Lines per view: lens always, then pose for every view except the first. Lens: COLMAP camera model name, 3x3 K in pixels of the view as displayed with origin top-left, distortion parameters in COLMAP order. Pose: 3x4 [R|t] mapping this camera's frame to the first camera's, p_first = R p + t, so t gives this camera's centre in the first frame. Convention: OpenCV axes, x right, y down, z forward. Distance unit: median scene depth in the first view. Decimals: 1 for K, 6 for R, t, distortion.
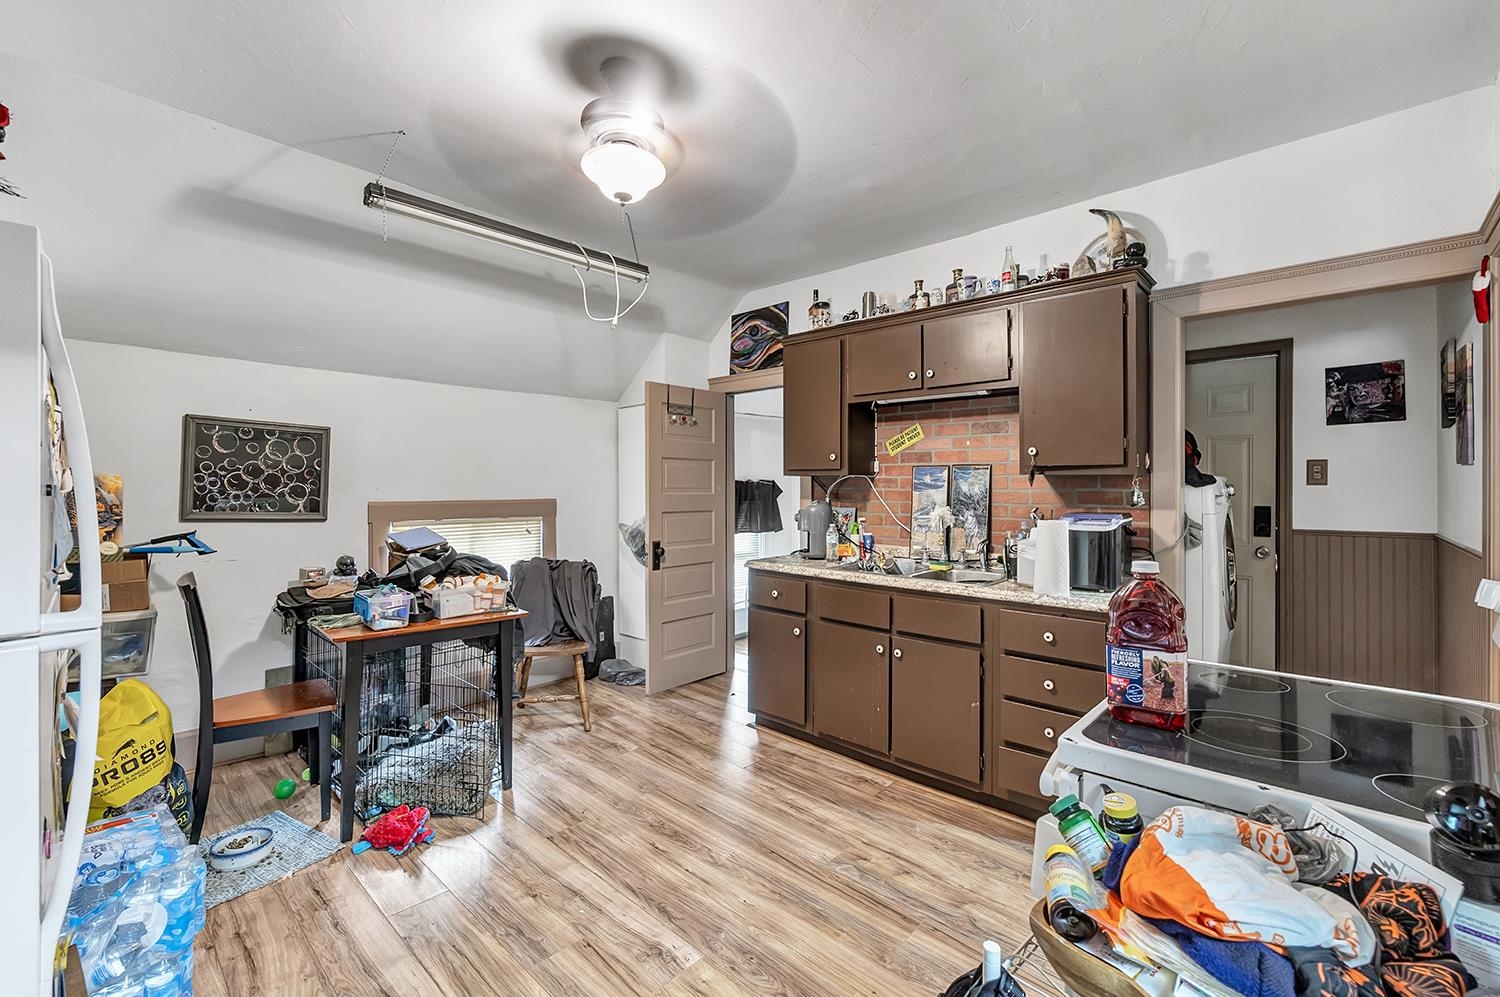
lens RADIAL K [[646.8, 0, 746.5], [0, 646.8, 488.5], [0, 0, 1]] dist [-0.000347, -0.000019]
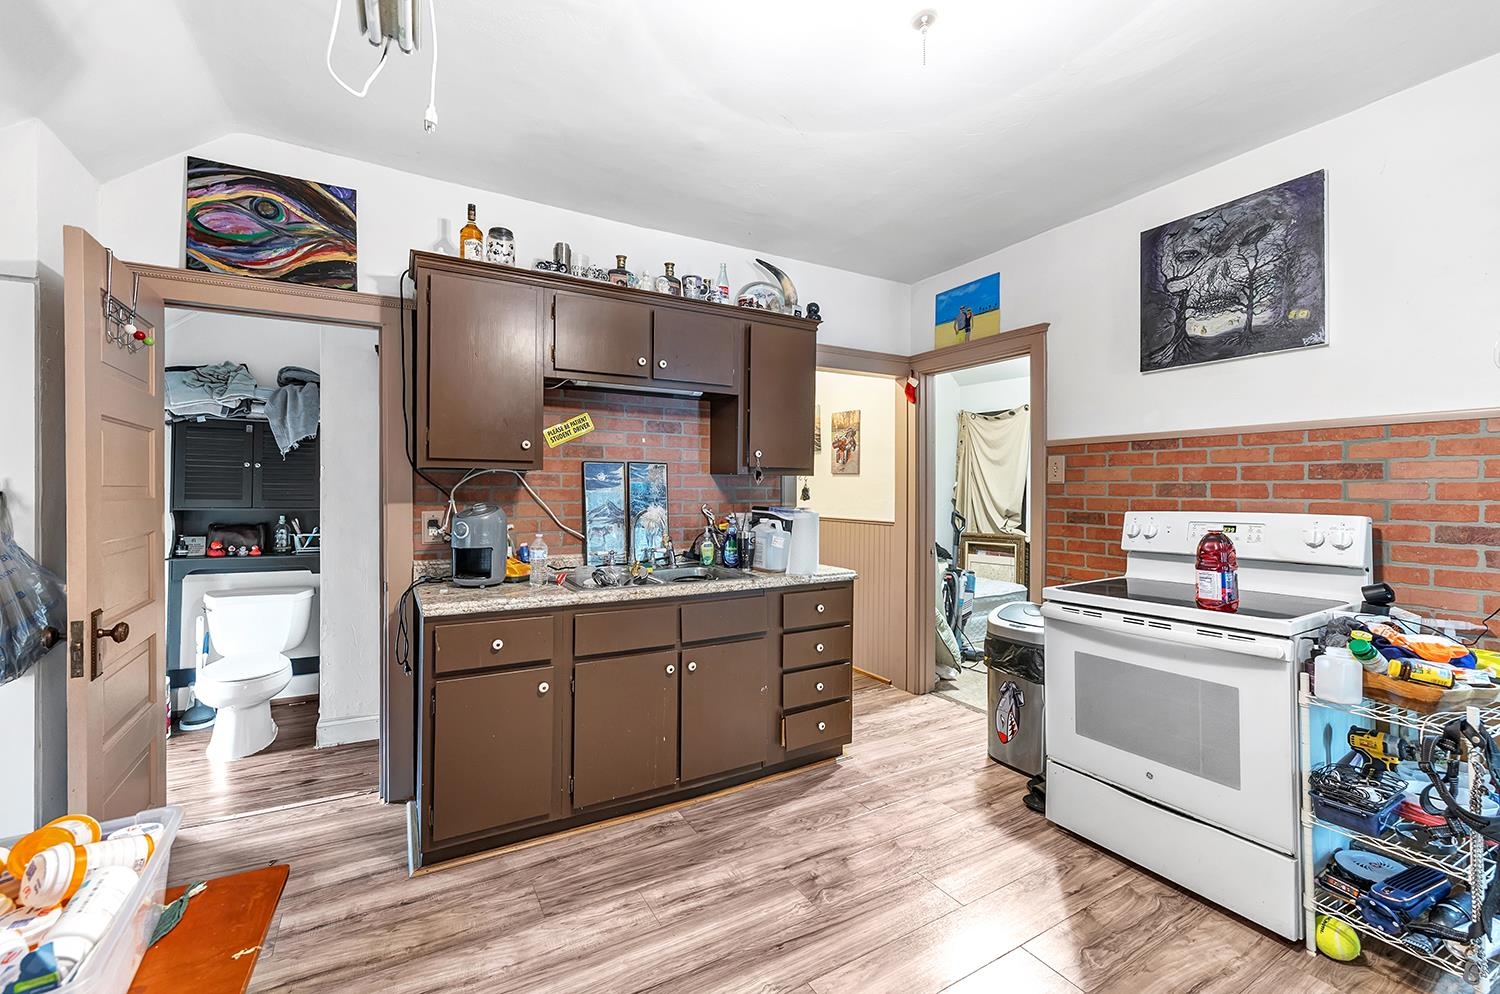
lens RADIAL K [[592.1, 0, 744.7], [0, 592.1, 492.1], [0, 0, 1]] dist [-0.001514, -0.000105]
pose [[0.304122, -0.006647, 0.952610, -0.454842], [0.002156, 0.999978, 0.006289, 0.002695], [-0.952631, 0.000141, 0.304129, 0.567752]]
